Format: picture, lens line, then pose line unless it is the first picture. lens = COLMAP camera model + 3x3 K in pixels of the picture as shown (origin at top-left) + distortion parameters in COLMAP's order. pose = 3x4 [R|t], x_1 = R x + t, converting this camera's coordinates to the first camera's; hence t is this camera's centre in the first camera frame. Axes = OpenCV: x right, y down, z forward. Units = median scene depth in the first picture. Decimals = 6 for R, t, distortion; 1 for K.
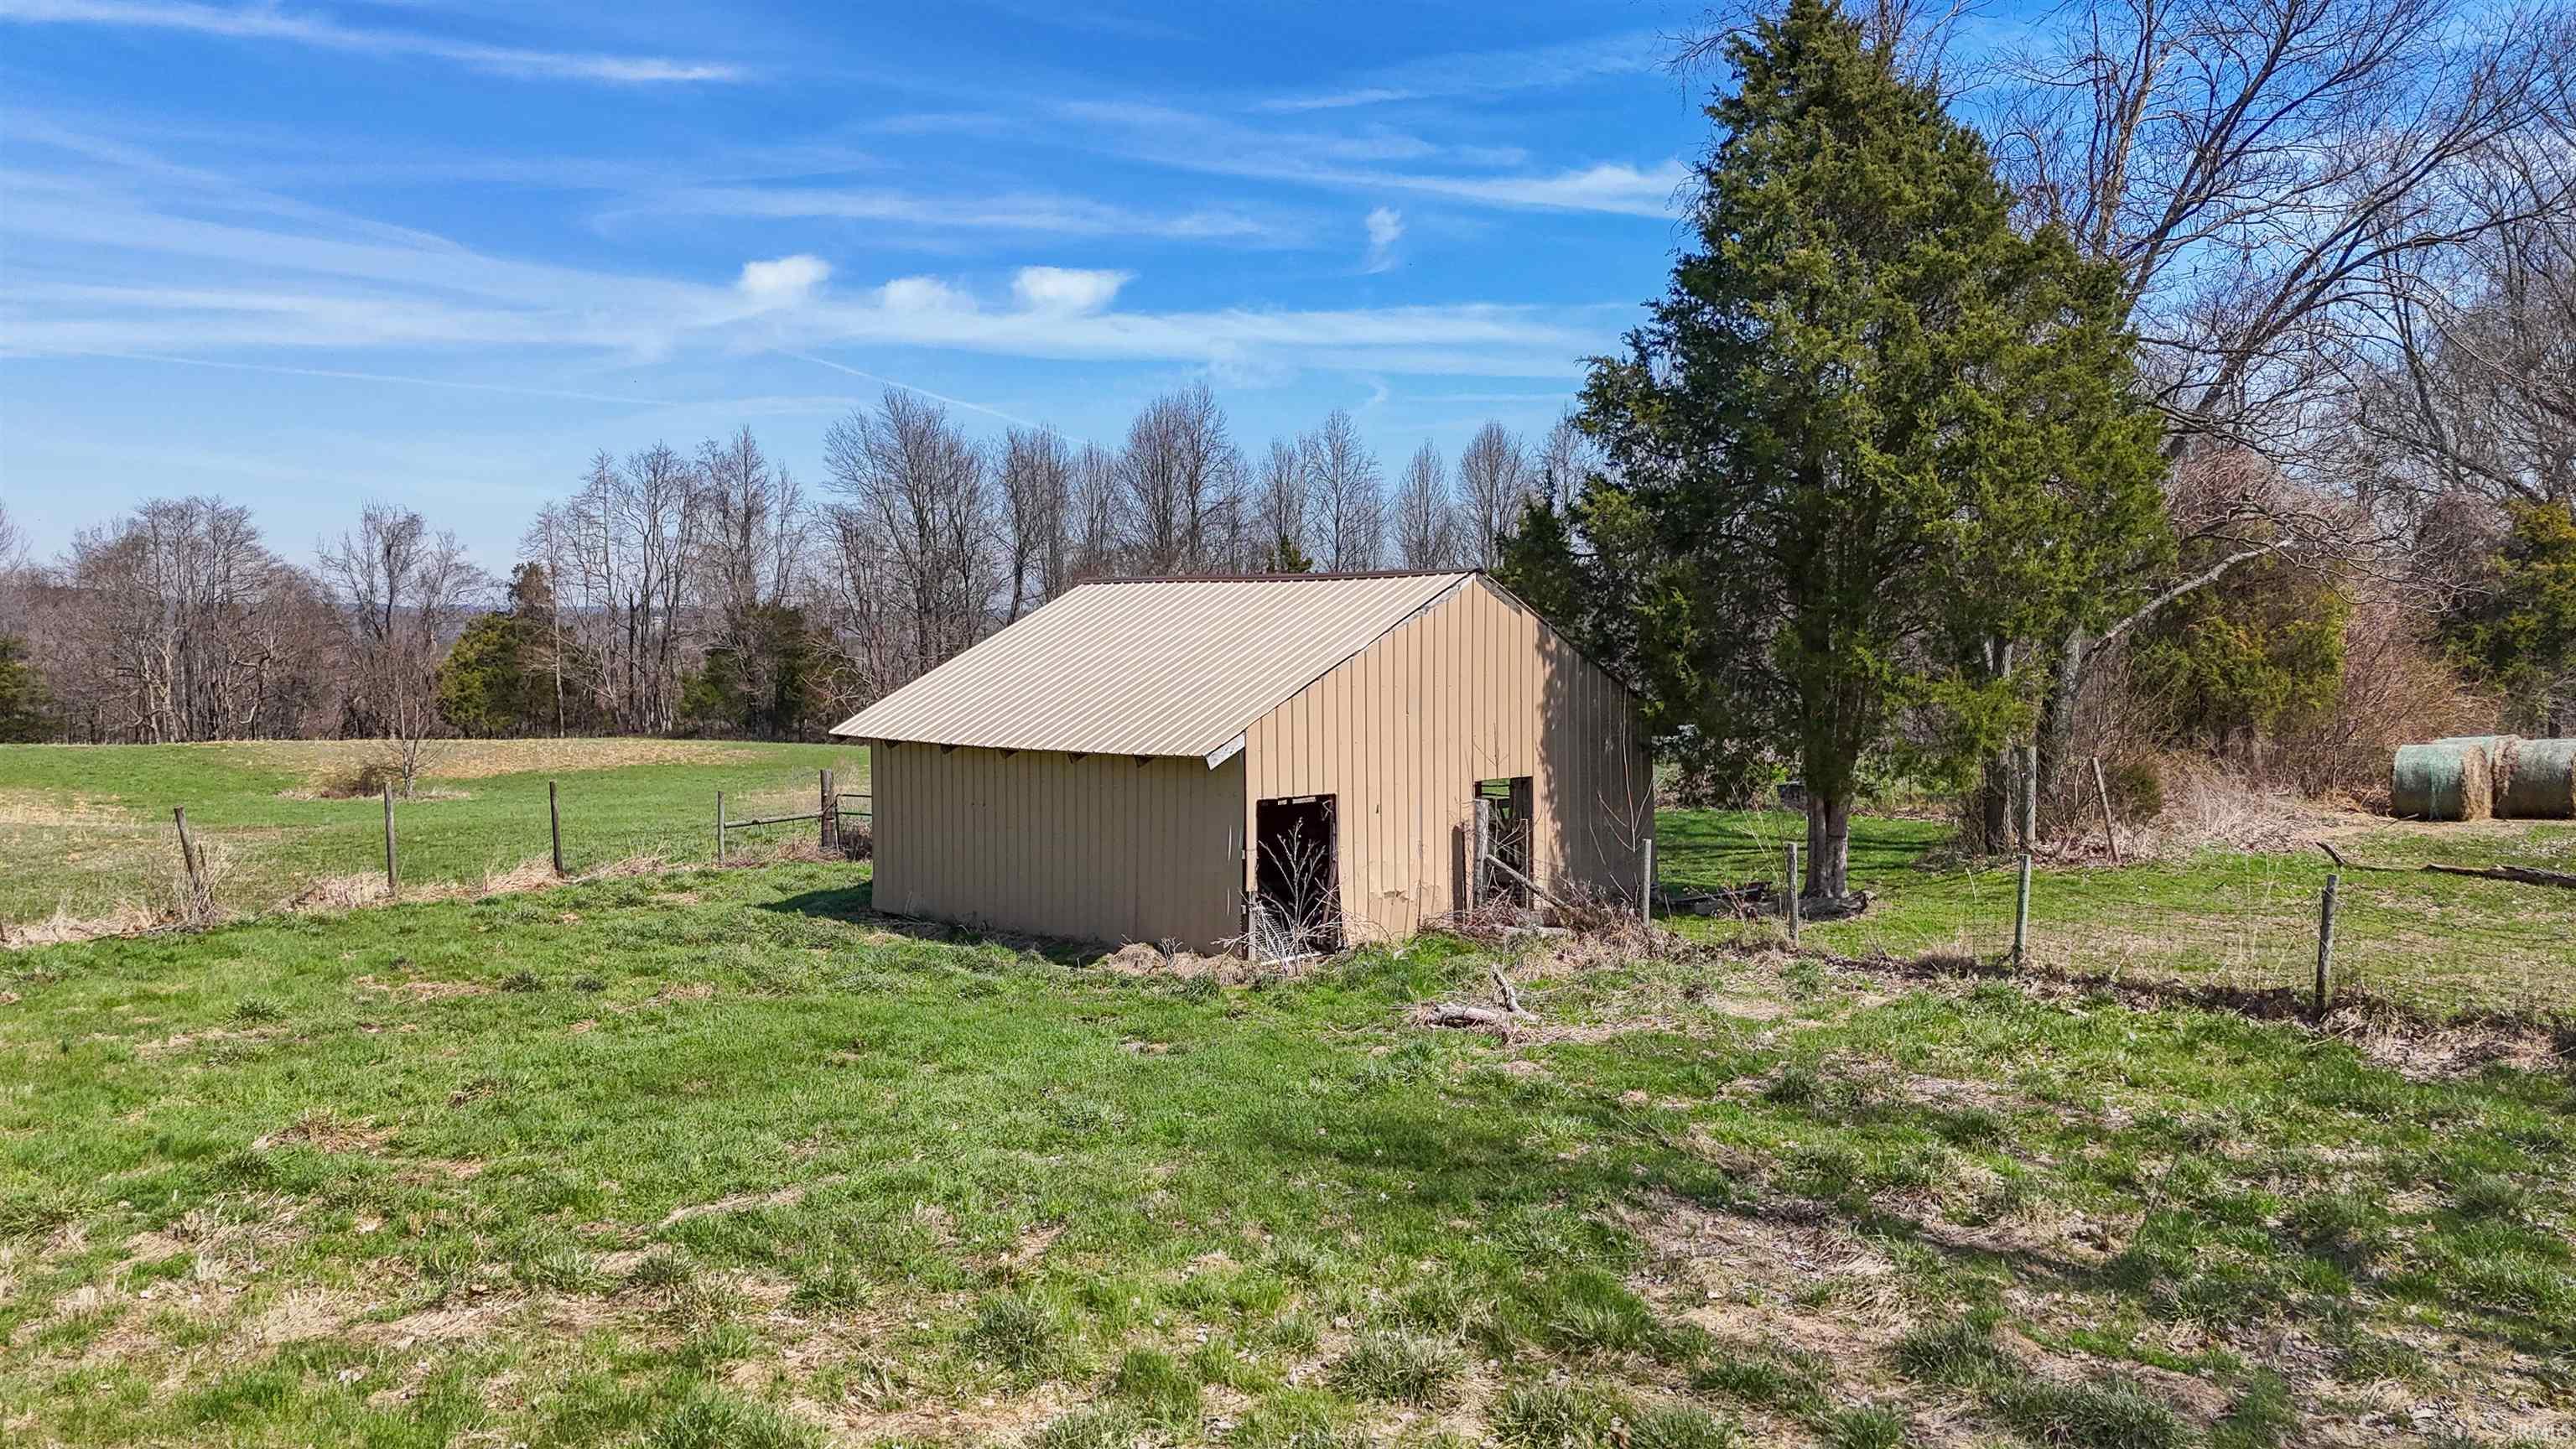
lens RADIAL K [[1840.0, 0, 1288.0], [0, 1840.0, 724.5], [0, 0, 1]] dist [0.072119, -0.060589]
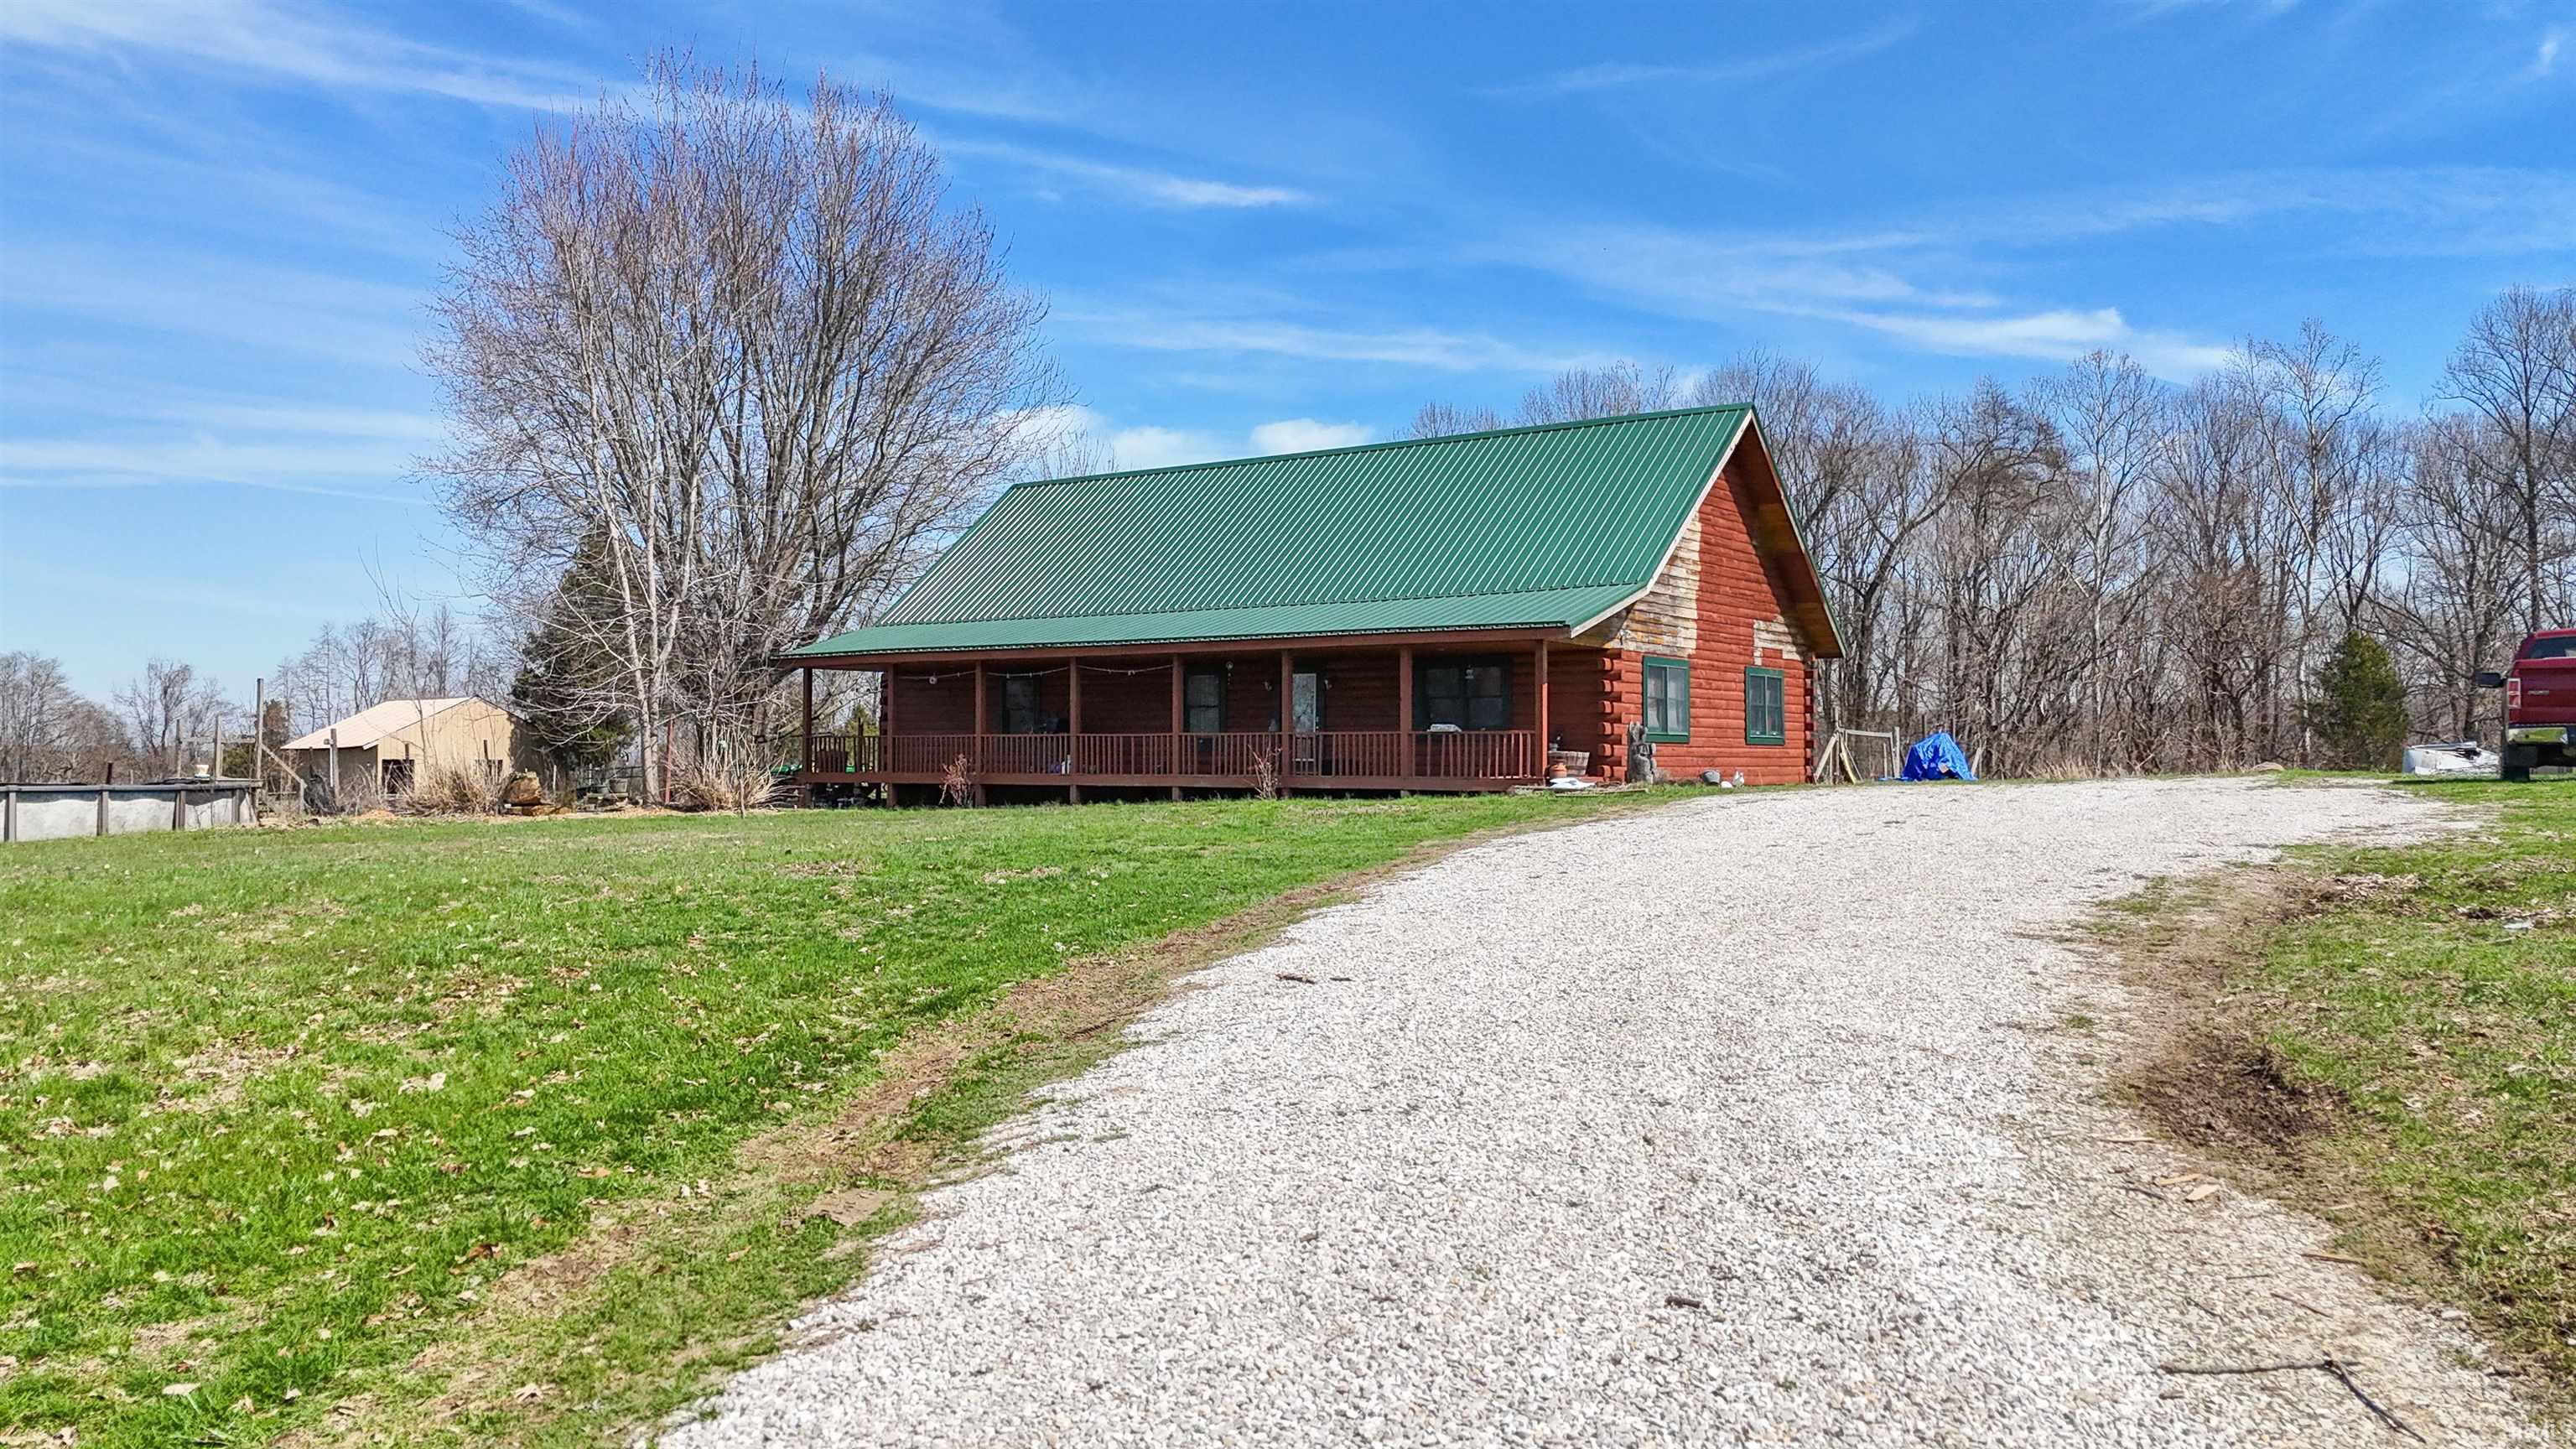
lens RADIAL K [[1840.0, 0, 1288.0], [0, 1840.0, 724.5], [0, 0, 1]] dist [0.072119, -0.060589]
pose [[0.996515, 0.003302, 0.083351, 1.232974], [0.003216, 0.996952, -0.077948, 0.225777], [-0.083354, 0.077945, 0.993467, -2.383591]]
